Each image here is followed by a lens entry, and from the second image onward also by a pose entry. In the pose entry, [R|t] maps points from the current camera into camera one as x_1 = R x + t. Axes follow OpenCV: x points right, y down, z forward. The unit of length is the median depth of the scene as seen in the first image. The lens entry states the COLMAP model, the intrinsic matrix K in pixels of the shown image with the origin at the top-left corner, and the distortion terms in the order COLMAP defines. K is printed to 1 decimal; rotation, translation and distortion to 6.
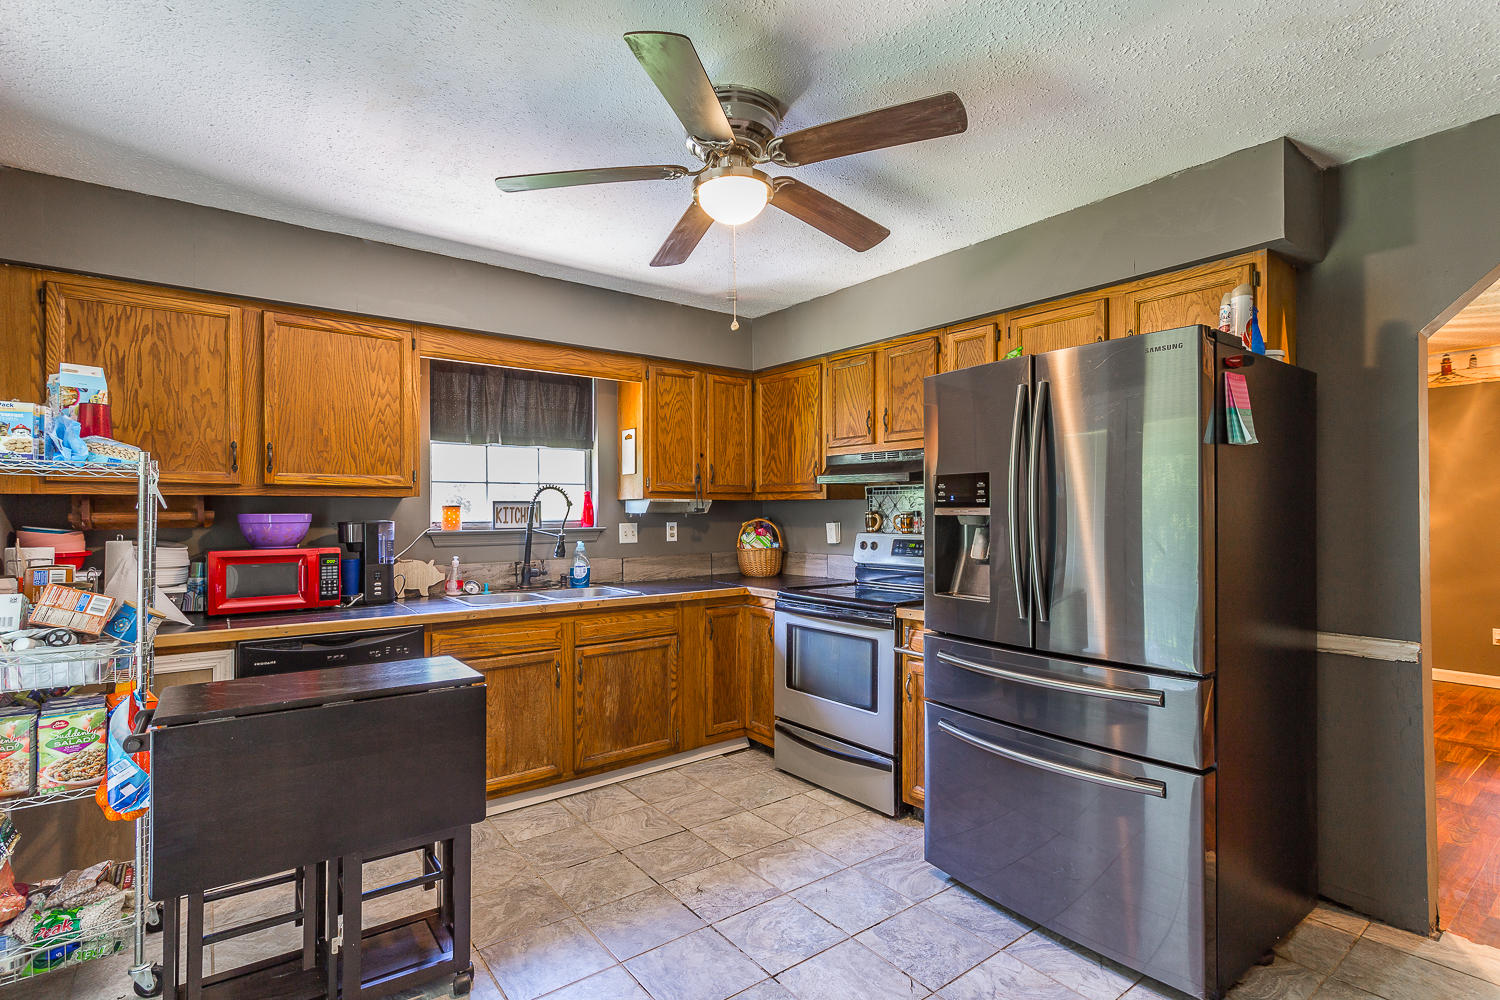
lens RADIAL K [[728.3, 0, 719.7], [0, 728.3, 503.0], [0, 0, 1]] dist [-0.002815, 0.004207]
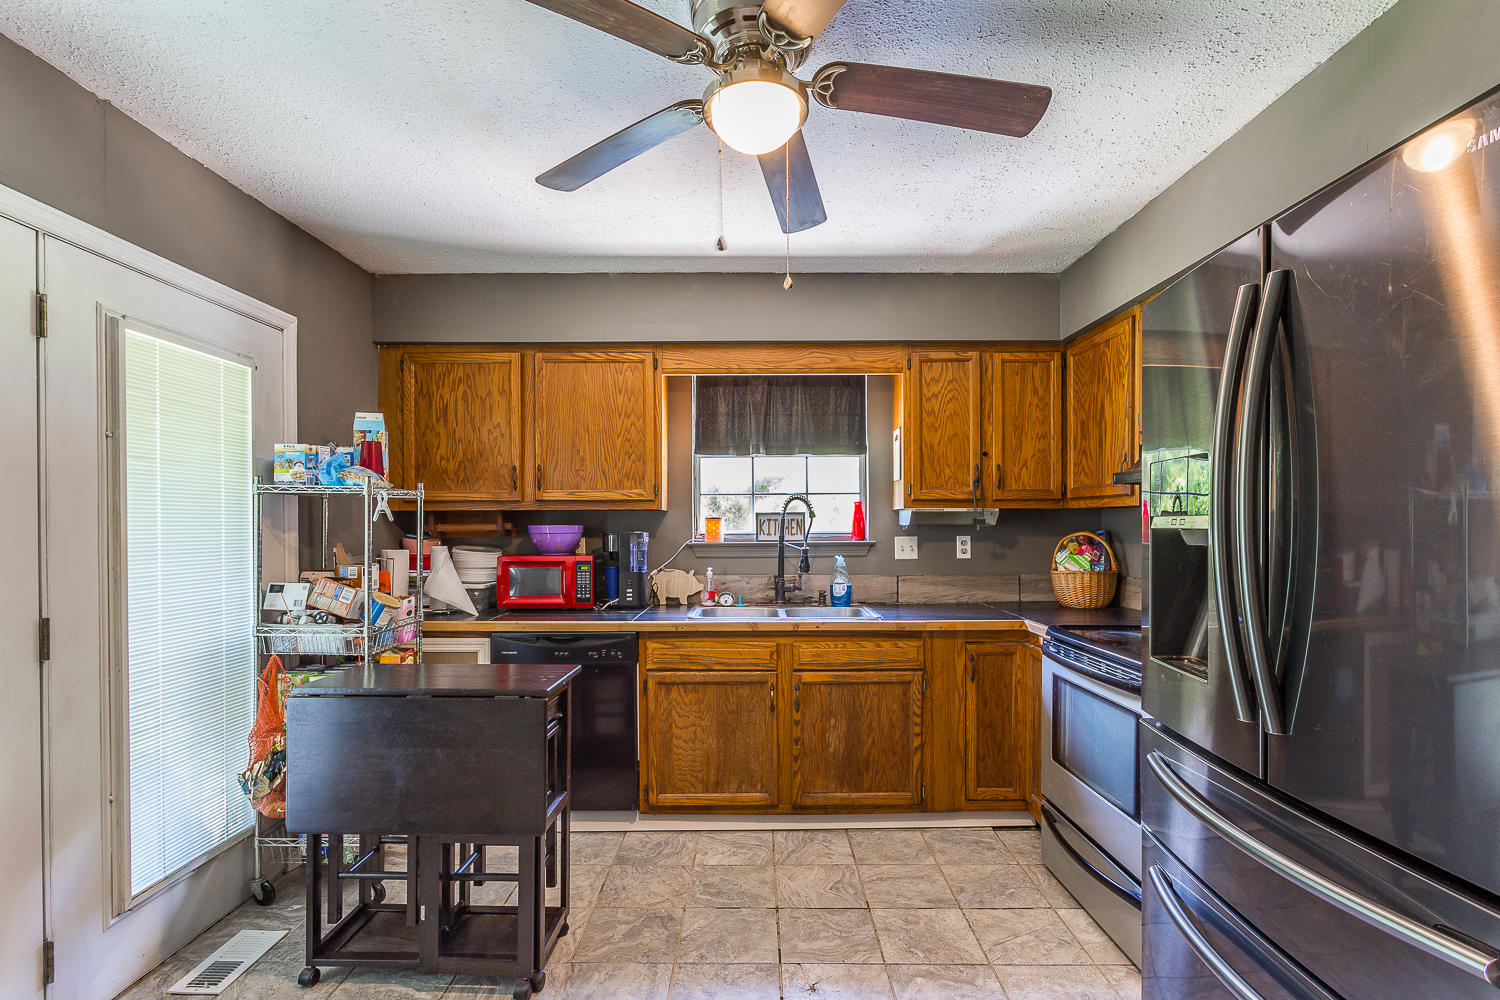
lens RADIAL K [[718.0, 0, 747.7], [0, 718.0, 524.2], [0, 0, 1]] dist [-0.003450, 0.000505]
pose [[0.799674, -0.000069, -0.600435, 0.280847], [0.007693, 0.999919, 0.010132, 0.003093], [0.600385, -0.012721, 0.799610, 0.228784]]
